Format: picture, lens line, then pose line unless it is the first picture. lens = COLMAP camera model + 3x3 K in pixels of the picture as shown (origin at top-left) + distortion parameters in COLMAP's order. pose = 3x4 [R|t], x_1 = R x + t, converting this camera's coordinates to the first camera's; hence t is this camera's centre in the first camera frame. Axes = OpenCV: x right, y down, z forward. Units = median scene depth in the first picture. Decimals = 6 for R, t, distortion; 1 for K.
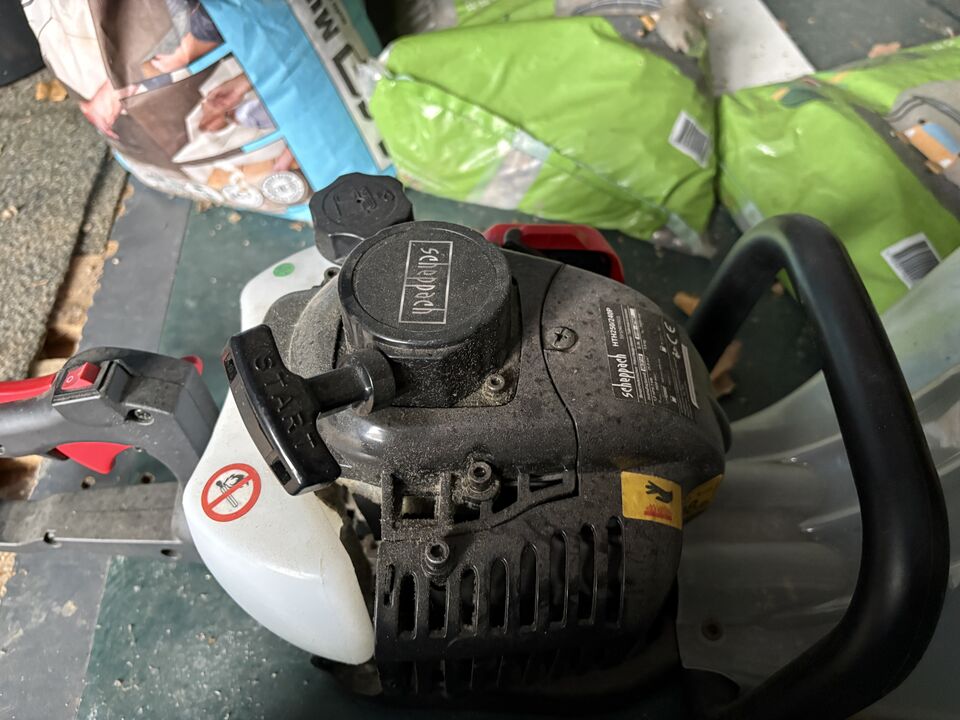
lens RADIAL K [[738.8, 0, 488.8], [0, 738.8, 364.9], [0, 0, 1]] dist [0.008943, -0.031625]
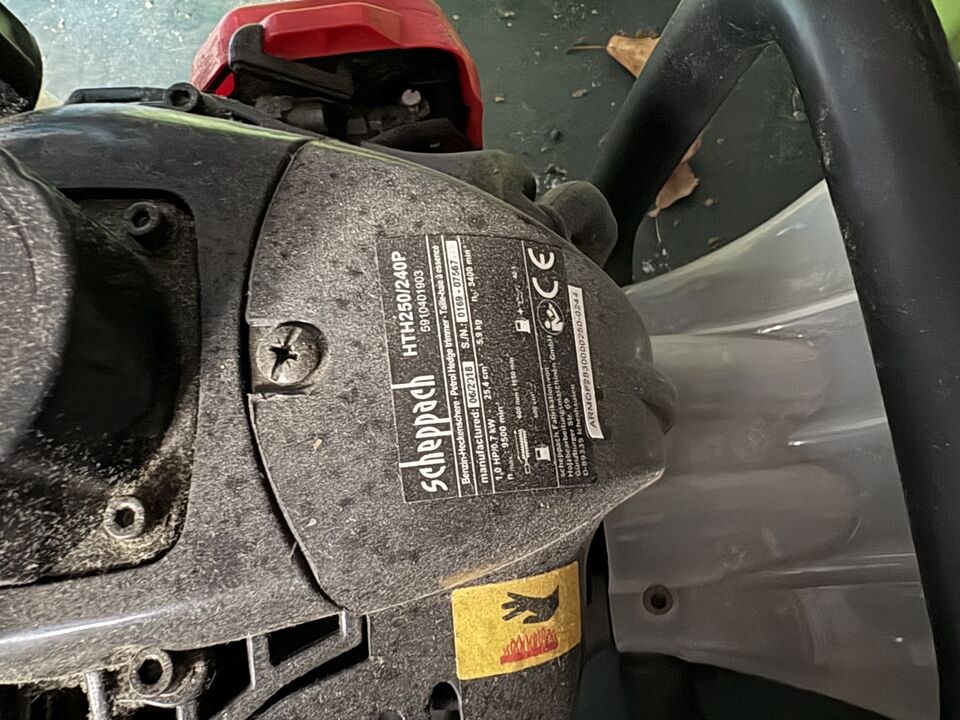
lens RADIAL K [[762.0, 0, 457.4], [0, 762.0, 358.9], [0, 0, 1]] dist [-0.002984, -0.003341]
pose [[0.992770, -0.117649, -0.023793, 0.205207], [0.117901, 0.918618, 0.377147, -0.190933], [-0.022514, -0.377225, 0.925848, 0.548641]]
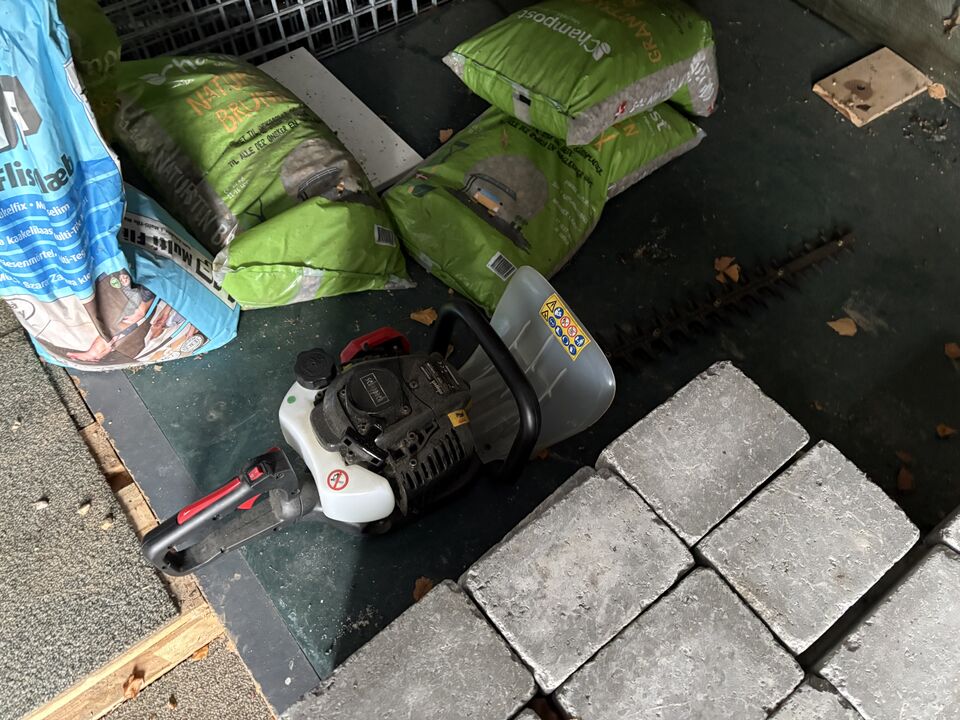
lens RADIAL K [[738.8, 0, 488.8], [0, 738.8, 364.9], [0, 0, 1]] dist [0.008943, -0.031625]
pose [[0.833475, -0.426401, 0.351428, -0.662322], [0.369348, 0.902965, 0.219625, -0.646325], [-0.410976, -0.053253, 0.910089, -1.850359]]
